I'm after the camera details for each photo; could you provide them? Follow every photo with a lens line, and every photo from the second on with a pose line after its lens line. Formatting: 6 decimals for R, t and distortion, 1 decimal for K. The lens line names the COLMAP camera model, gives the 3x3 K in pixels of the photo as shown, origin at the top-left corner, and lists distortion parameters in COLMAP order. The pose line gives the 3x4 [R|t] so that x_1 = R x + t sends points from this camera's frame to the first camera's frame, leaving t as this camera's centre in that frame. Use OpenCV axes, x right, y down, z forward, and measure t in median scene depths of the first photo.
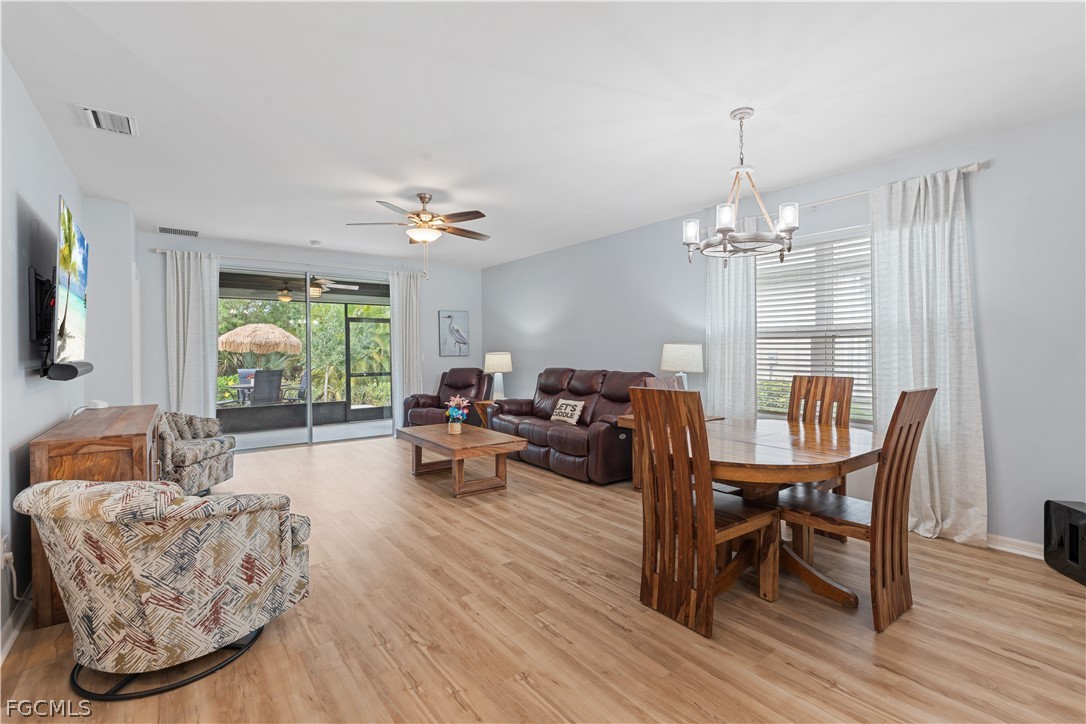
lens RADIAL K [[496.9, 0, 541.0], [0, 496.9, 354.1], [0, 0, 1]] dist [-0.003765, 0.000101]
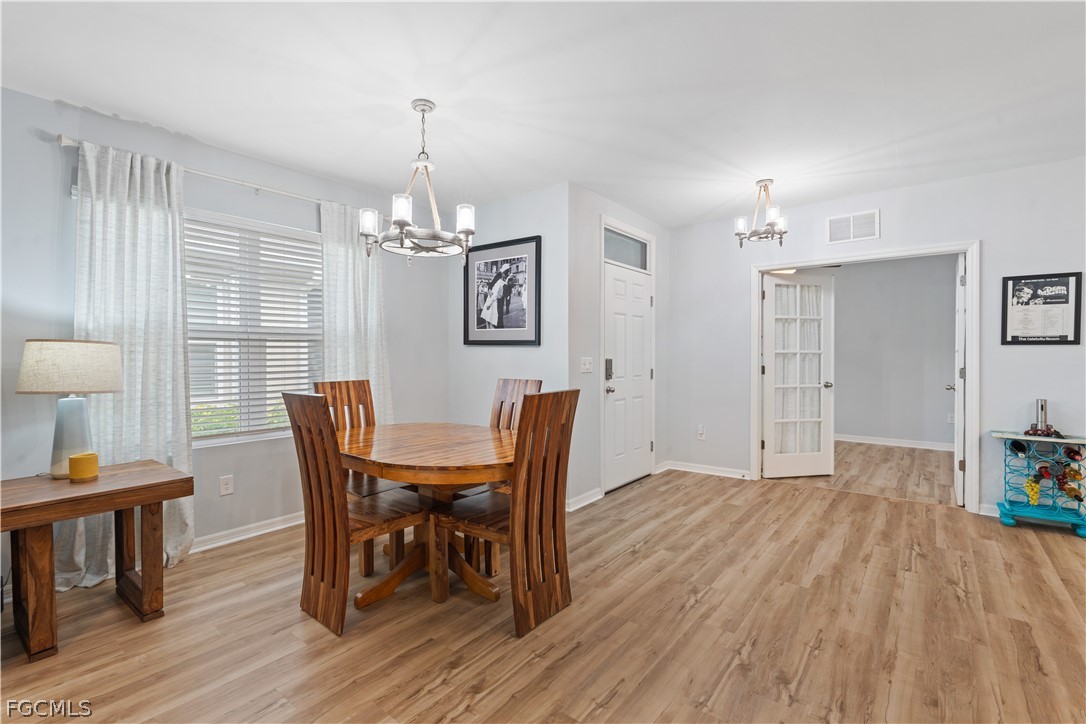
lens RADIAL K [[496.9, 0, 541.5], [0, 496.9, 359.0], [0, 0, 1]] dist [-0.003765, 0.000101]
pose [[-0.255823, -0.003393, 0.966718, -0.565591], [0.010875, 0.999920, 0.006388, -0.001370], [-0.966662, 0.012147, -0.255766, 1.010809]]
